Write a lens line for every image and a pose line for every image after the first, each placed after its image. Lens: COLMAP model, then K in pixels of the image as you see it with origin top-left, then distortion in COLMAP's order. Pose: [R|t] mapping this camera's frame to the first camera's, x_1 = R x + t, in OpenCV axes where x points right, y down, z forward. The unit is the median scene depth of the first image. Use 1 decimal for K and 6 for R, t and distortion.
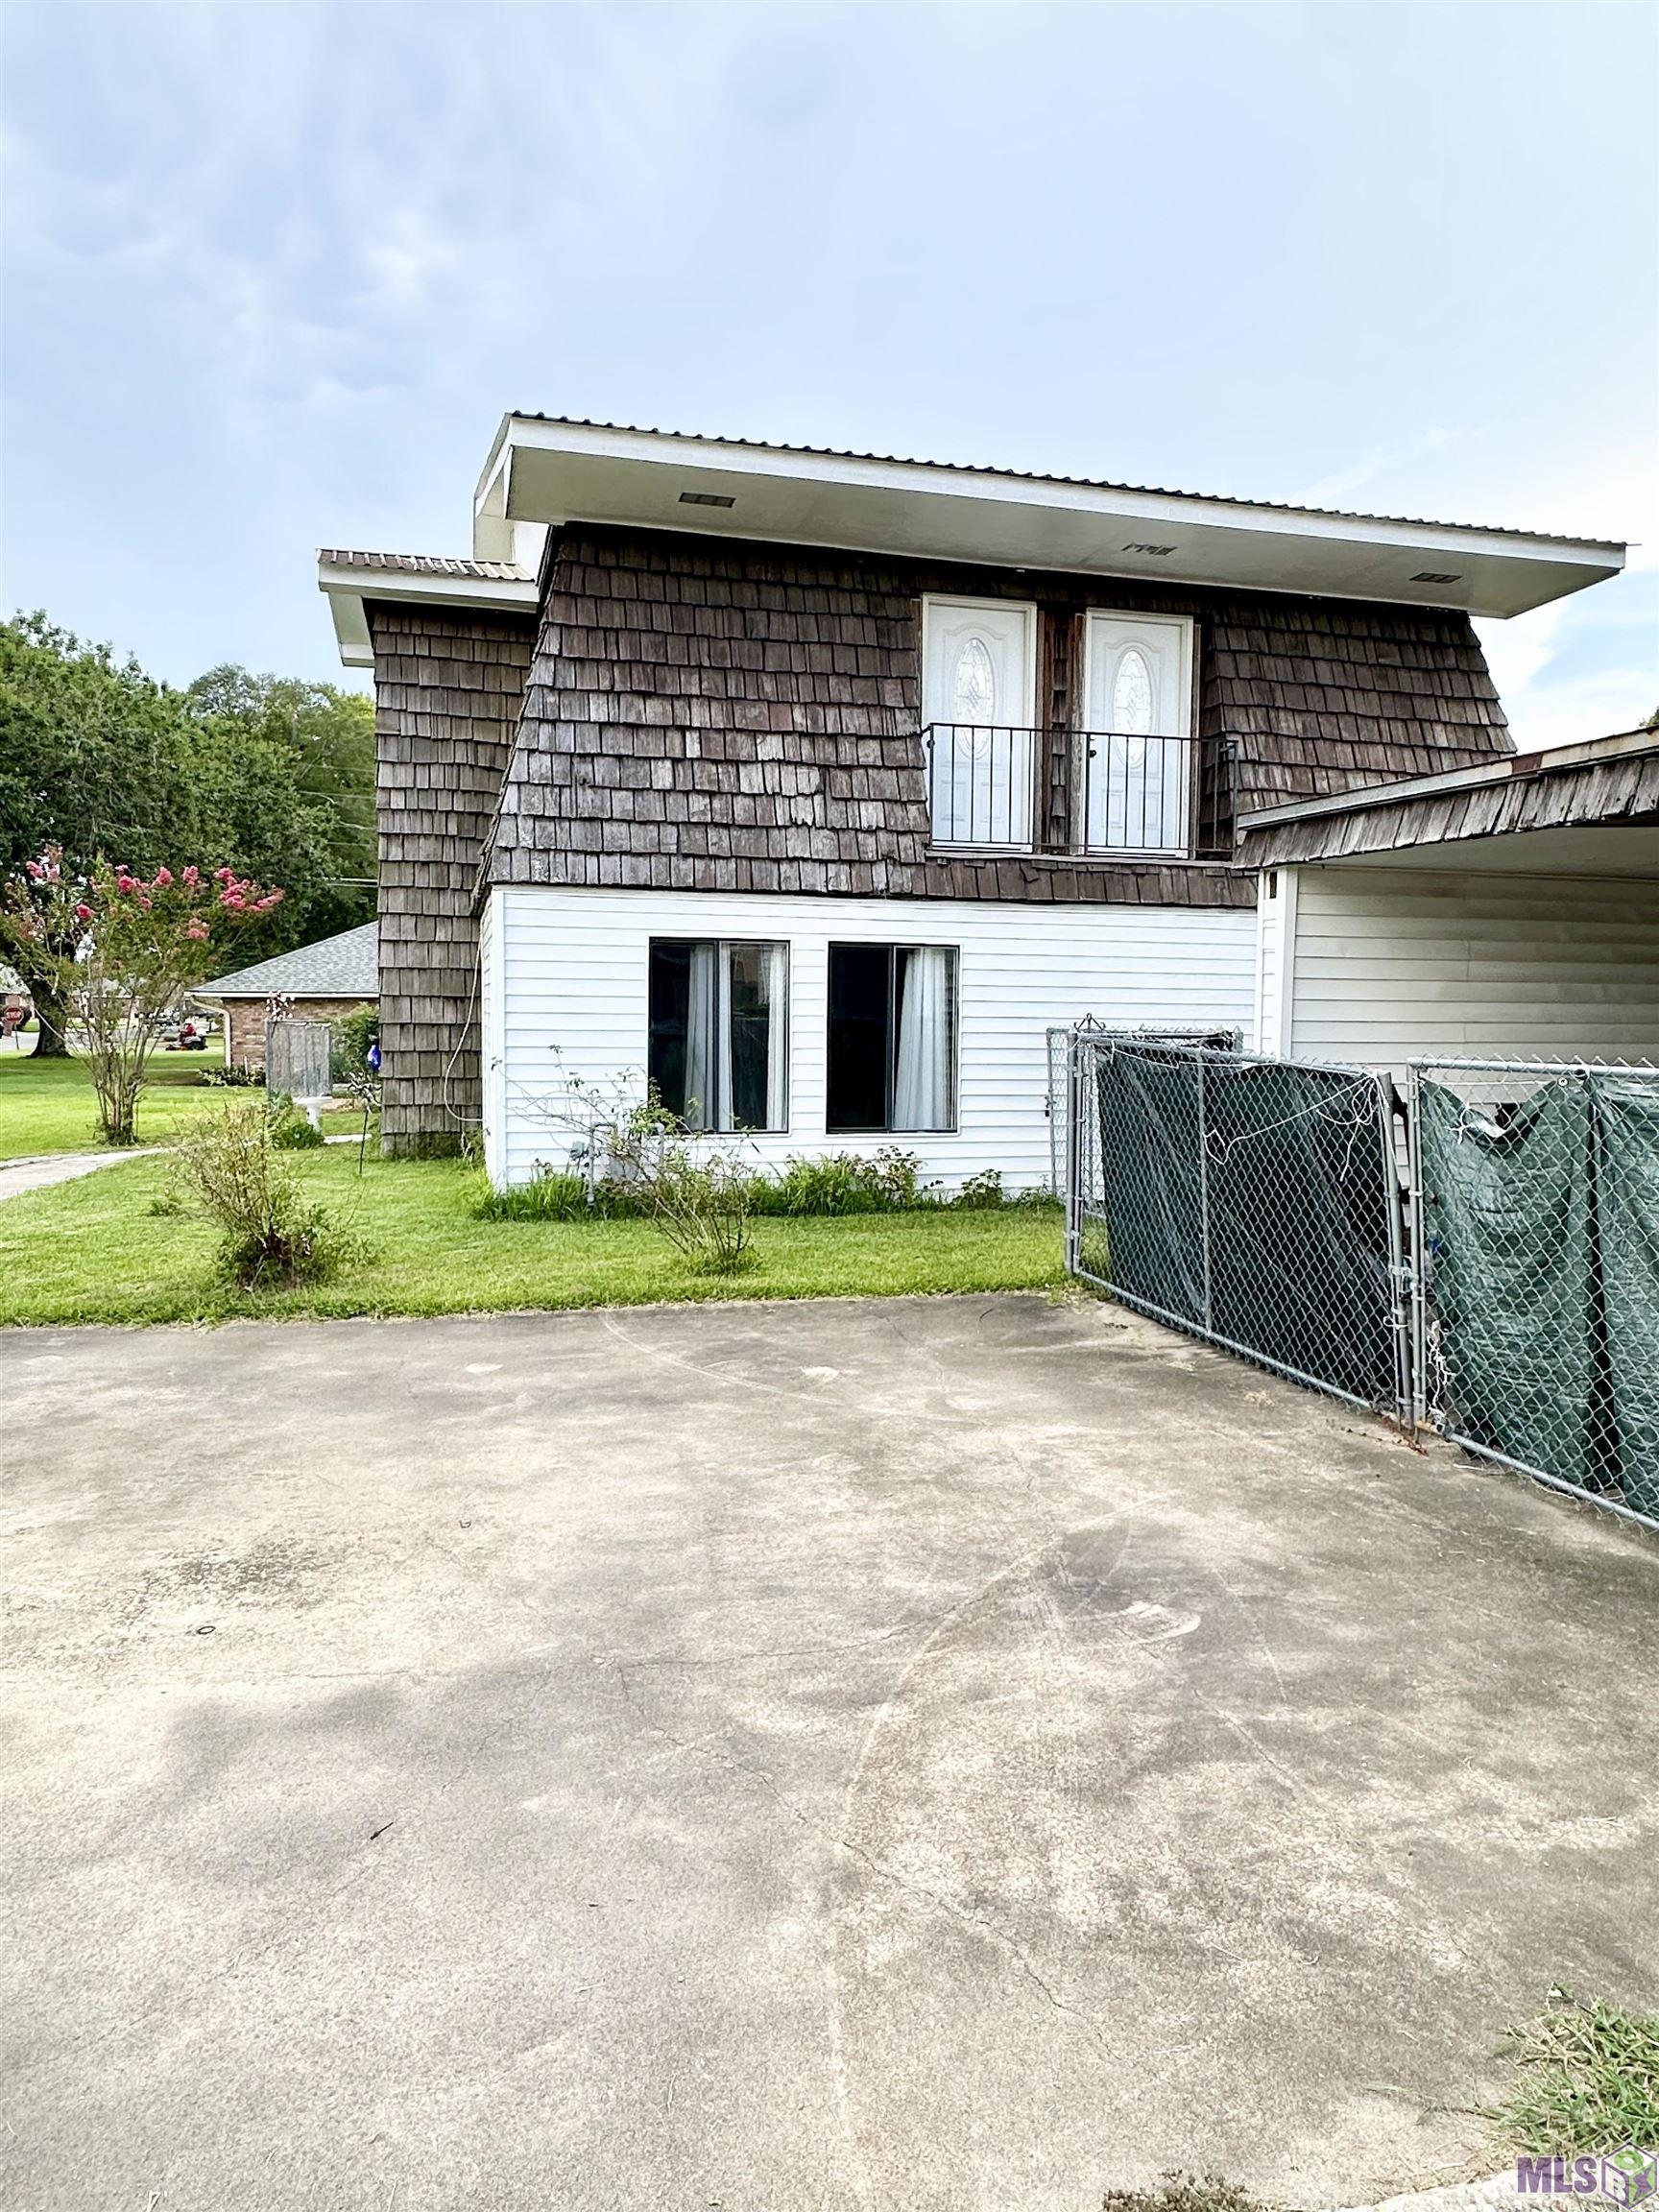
lens RADIAL K [[1426.3, 0, 827.7], [0, 1426.3, 1101.8], [0, 0, 1]] dist [-0.006567, -0.000159]
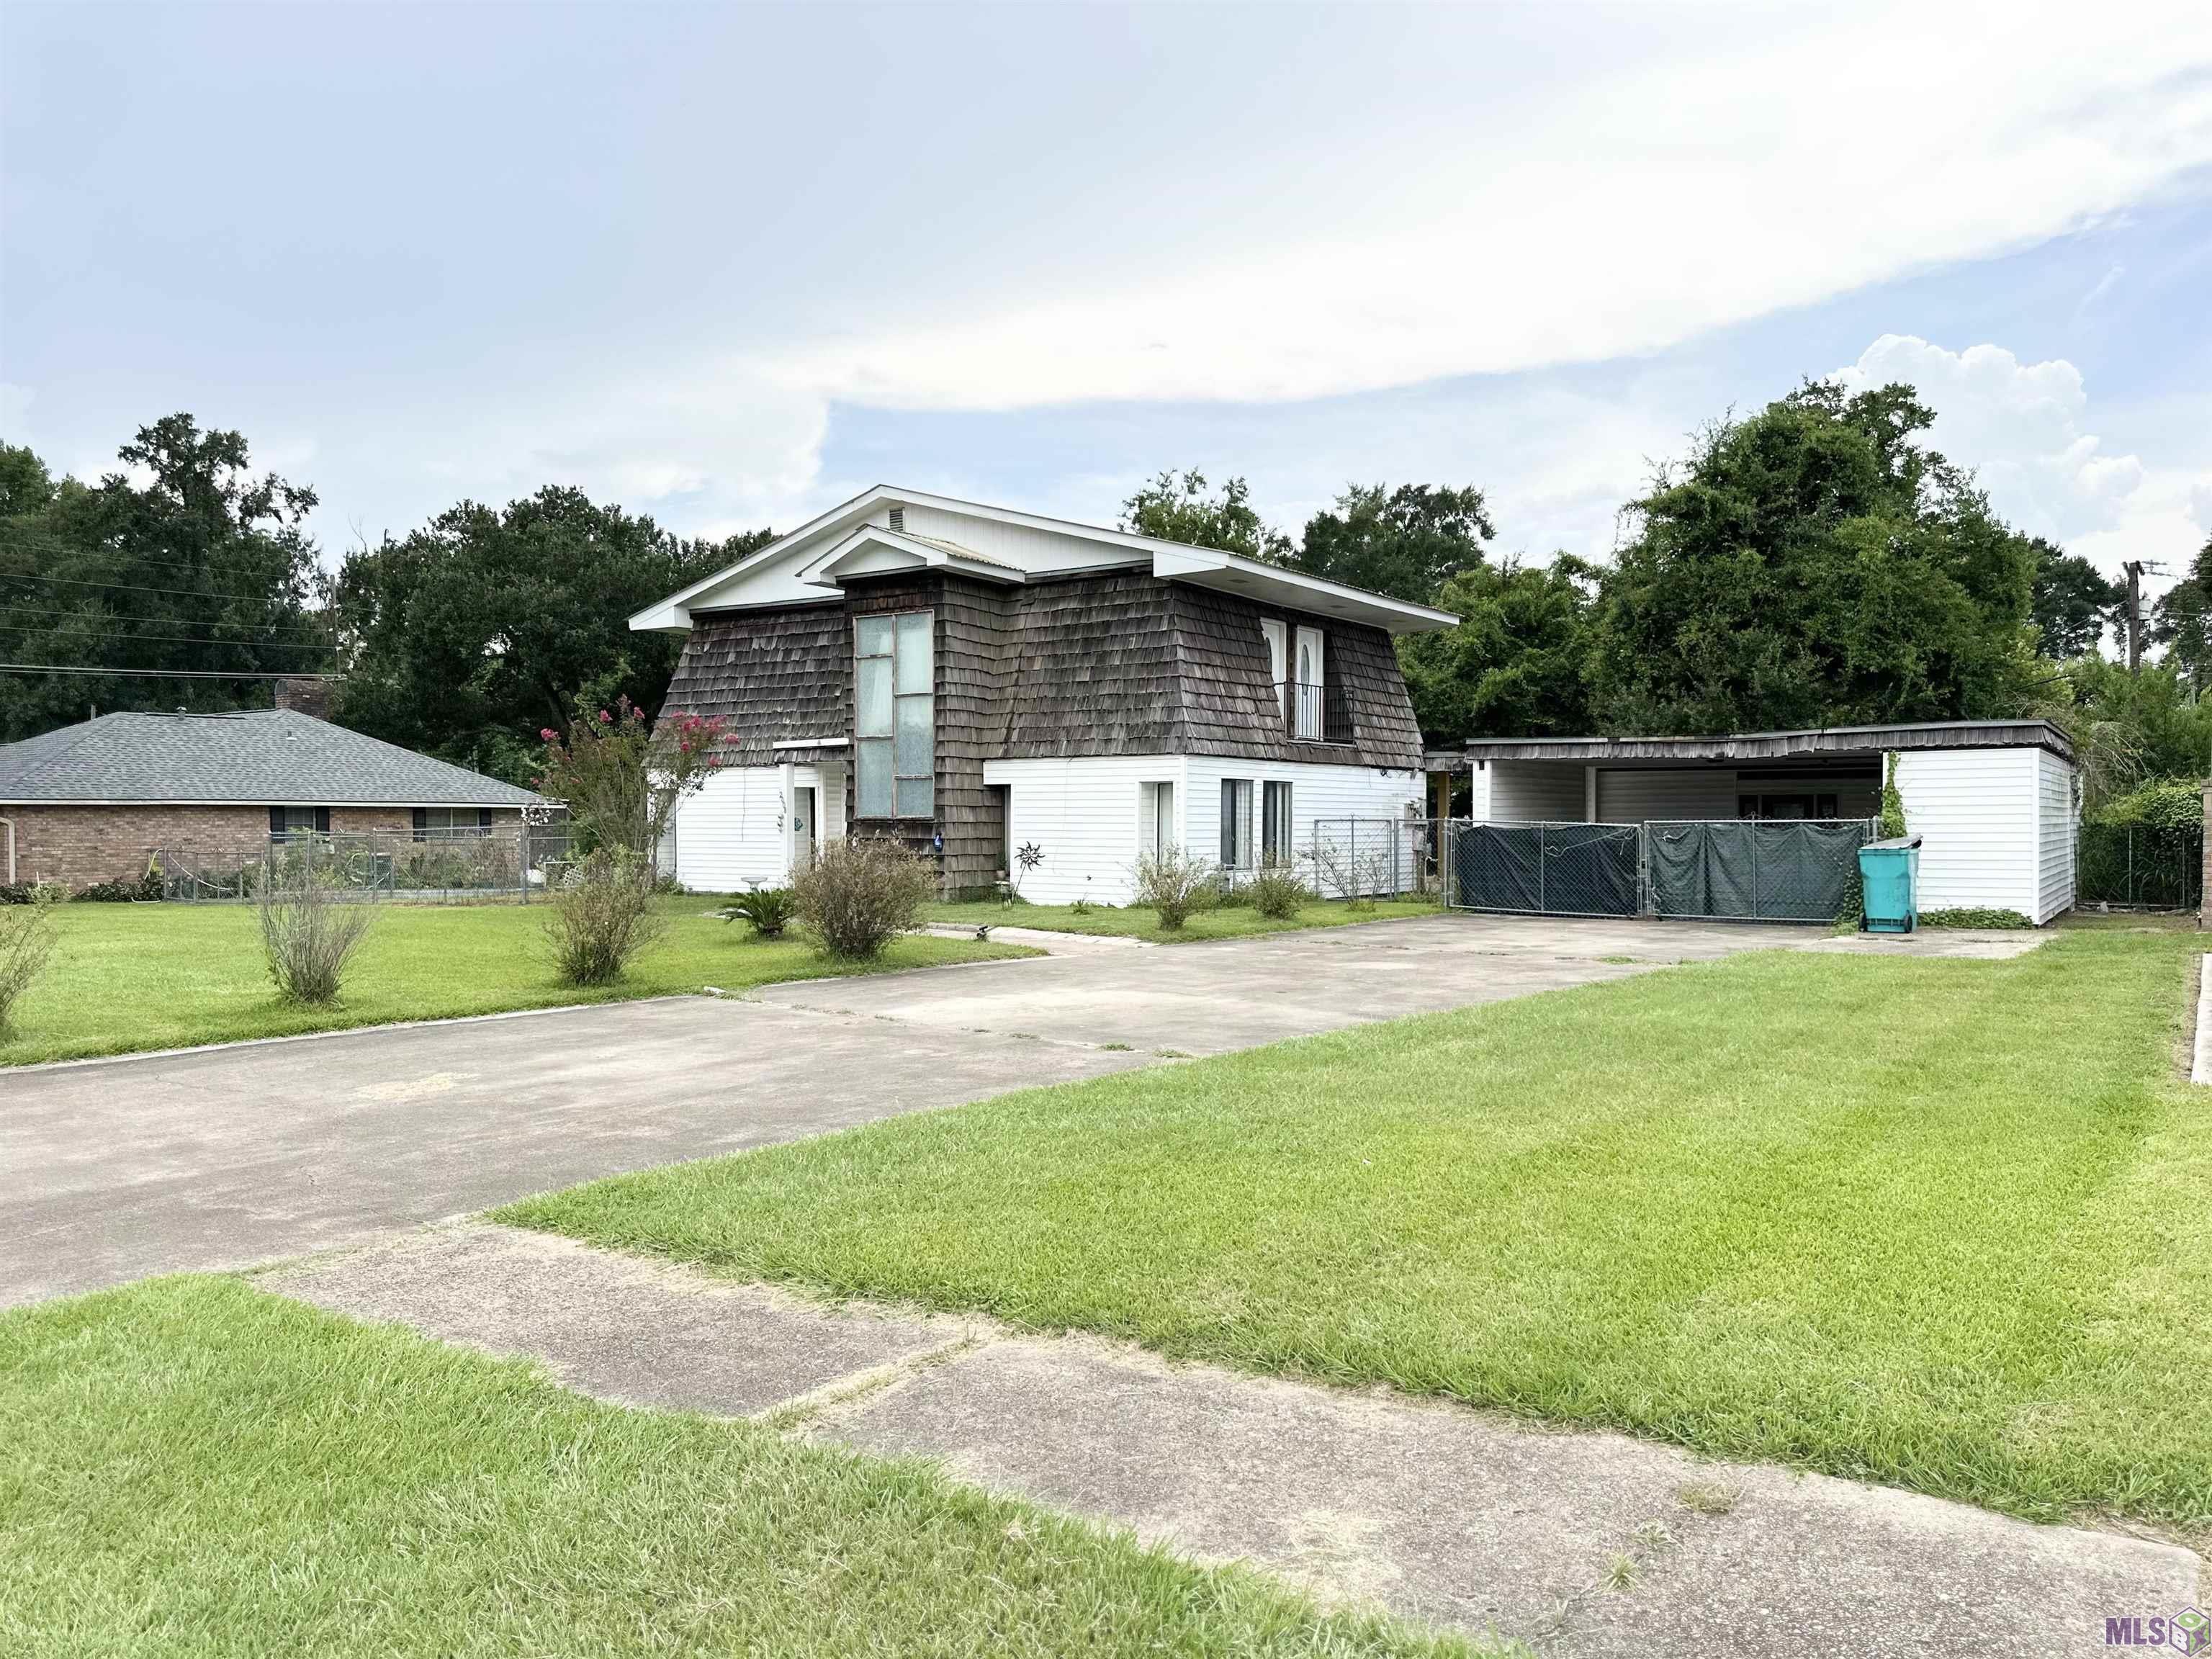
lens RADIAL K [[1553.2, 0, 1106.0], [0, 1553.2, 829.1], [0, 0, 1]] dist [0.006408, 0.000226]
pose [[0.770895, -0.009875, 0.636886, -1.701348], [0.047404, 0.997996, -0.041904, 0.049269], [-0.635196, 0.062494, 0.769819, -0.668329]]
